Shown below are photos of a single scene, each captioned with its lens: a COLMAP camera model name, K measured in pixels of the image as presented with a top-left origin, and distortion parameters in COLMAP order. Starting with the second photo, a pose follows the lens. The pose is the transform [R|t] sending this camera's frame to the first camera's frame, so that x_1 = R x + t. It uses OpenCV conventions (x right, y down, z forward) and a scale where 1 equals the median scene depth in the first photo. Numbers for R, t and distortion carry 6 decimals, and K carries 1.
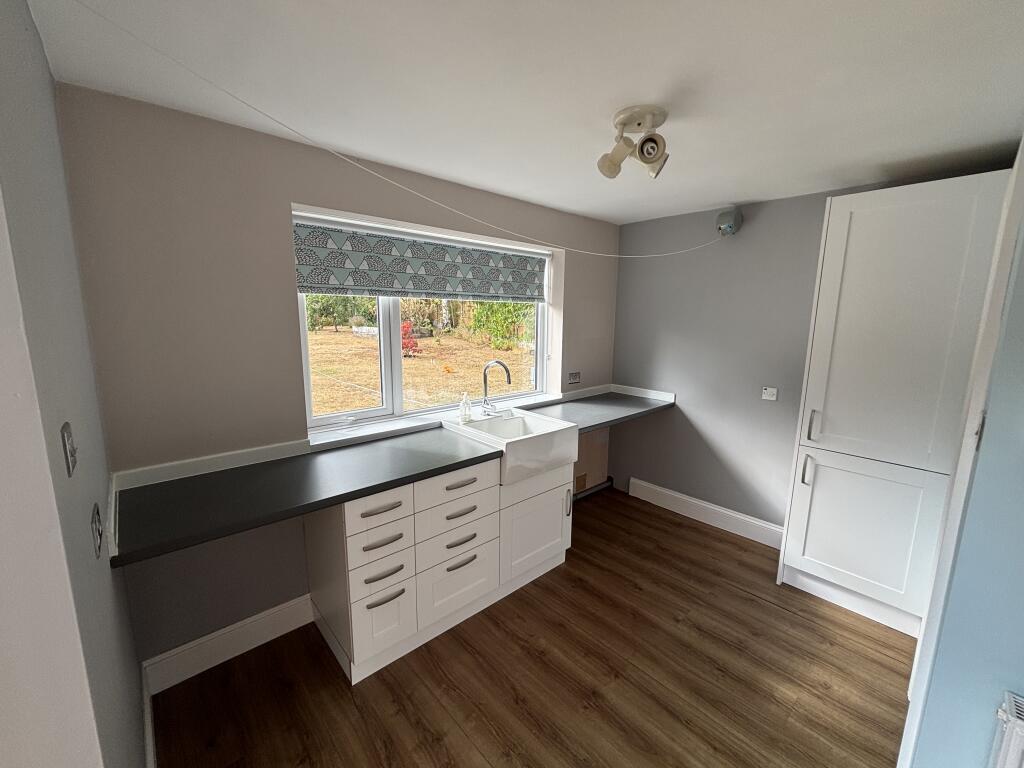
lens RADIAL K [[416.9, 0, 510.8], [0, 416.9, 386.8], [0, 0, 1]] dist [-0.001658, 0.000249]
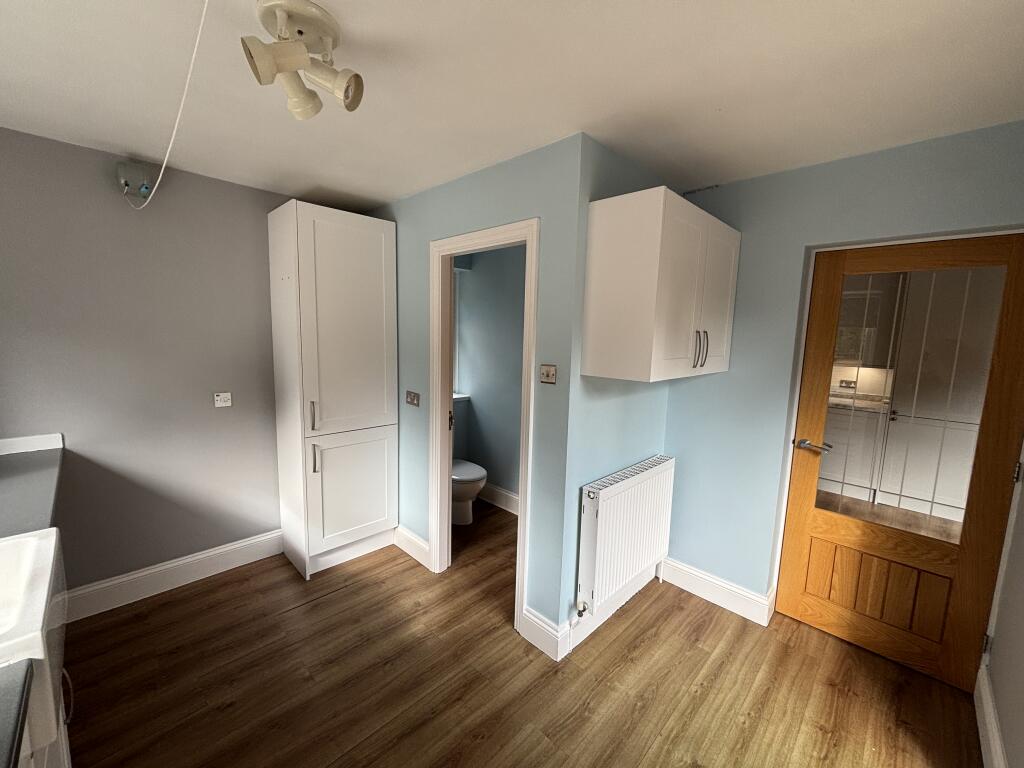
lens RADIAL K [[416.9, 0, 513.5], [0, 416.9, 382.1], [0, 0, 1]] dist [-0.001658, 0.000249]
pose [[-0.063706, -0.130929, 0.989343, -0.371181], [0.140929, 0.980242, 0.138799, -0.072511], [-0.987968, 0.148269, -0.043995, 0.561269]]
